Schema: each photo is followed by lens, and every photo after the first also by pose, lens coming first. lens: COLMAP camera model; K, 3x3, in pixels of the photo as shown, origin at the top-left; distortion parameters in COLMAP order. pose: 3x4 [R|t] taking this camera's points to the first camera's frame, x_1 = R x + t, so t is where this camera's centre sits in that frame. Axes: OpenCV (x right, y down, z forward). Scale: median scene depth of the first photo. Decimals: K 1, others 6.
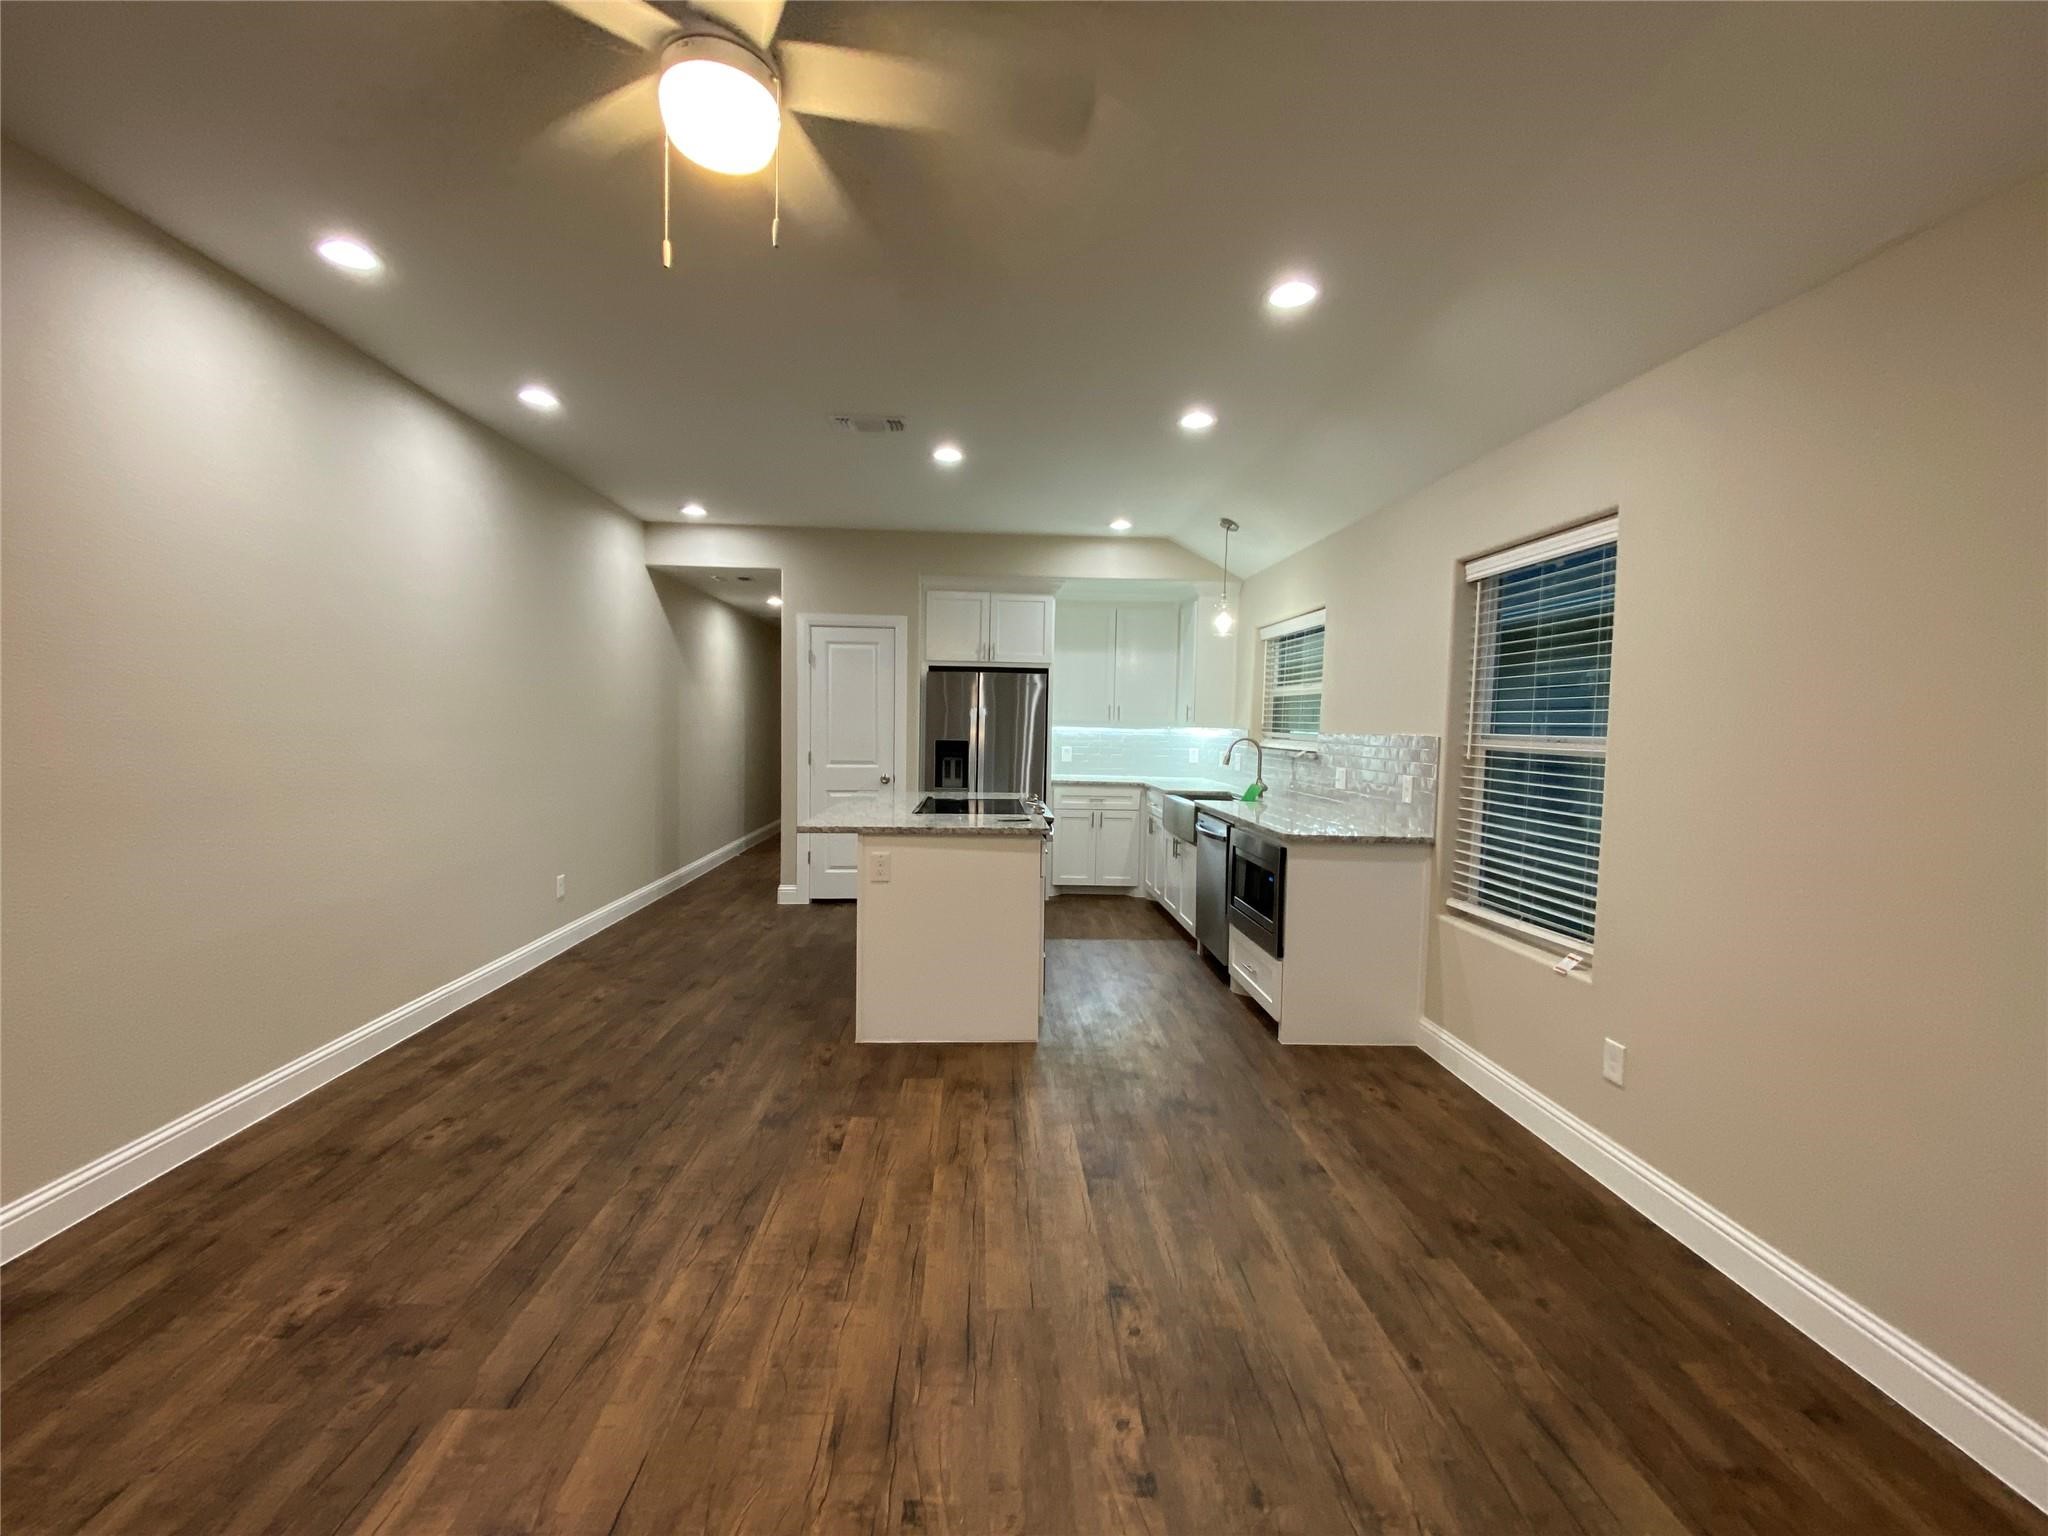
lens RADIAL K [[819.3, 0, 1017.1], [0, 819.3, 758.7], [0, 0, 1]] dist [0.042950, -0.029817]
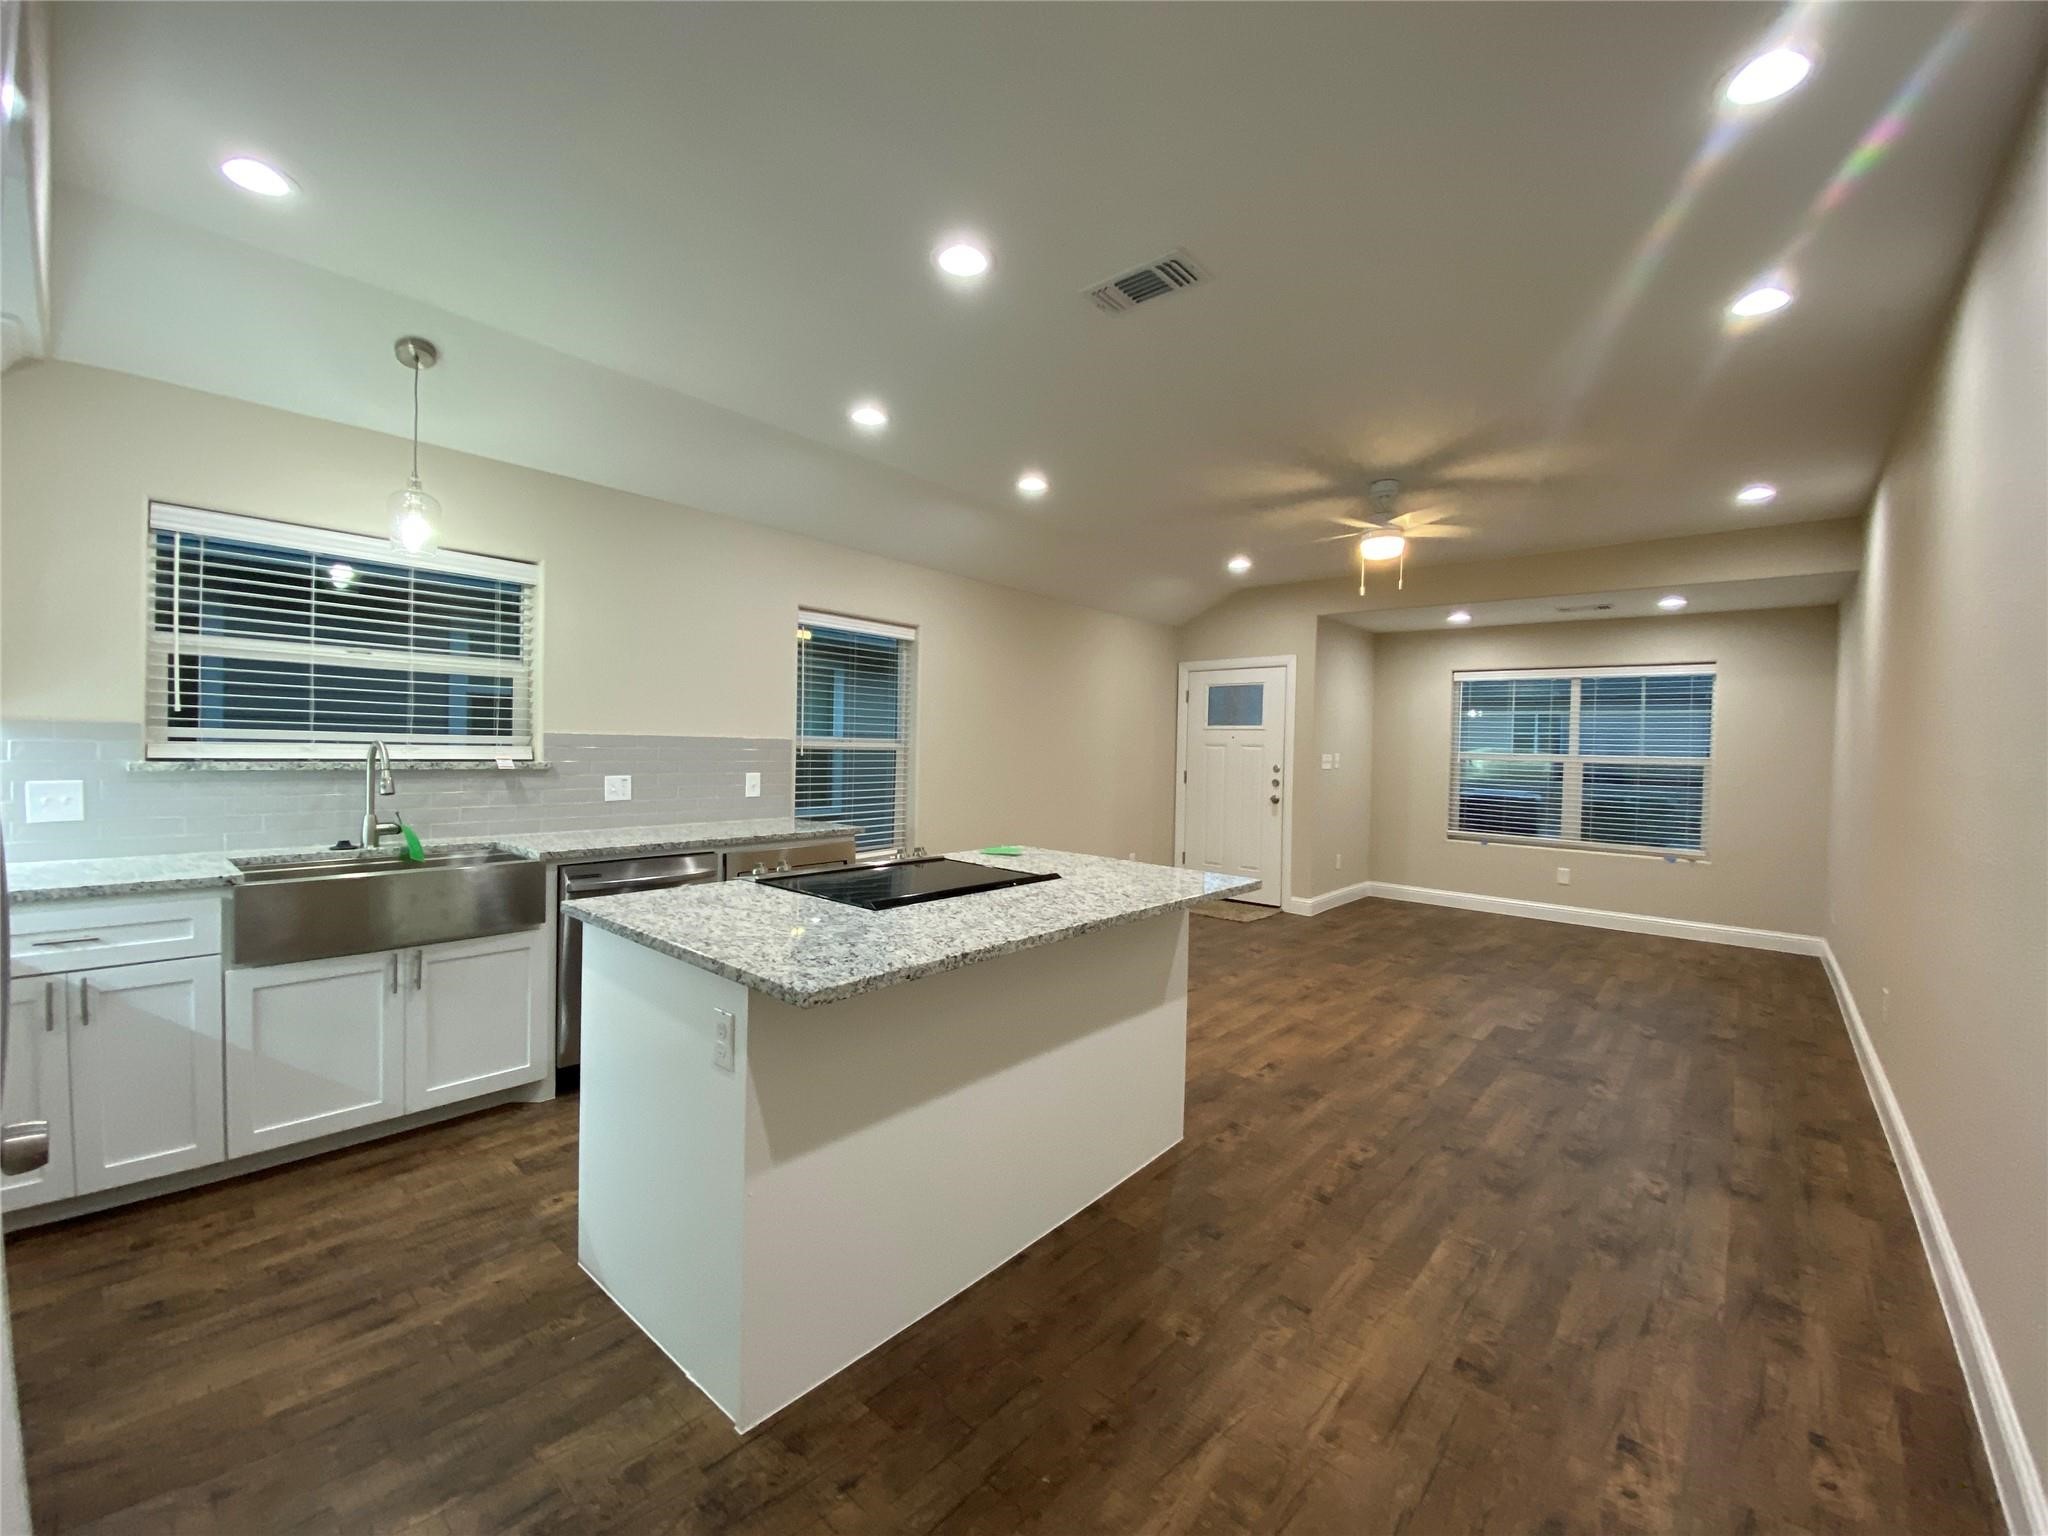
lens RADIAL K [[834.6, 0, 1014.1], [0, 834.6, 756.9], [0, 0, 1]] dist [0.033321, -0.022264]
pose [[-0.717487, -0.045804, 0.695064, -0.645123], [-0.005664, 0.998186, 0.059933, -0.080123], [-0.696549, 0.039065, -0.716445, 1.719757]]
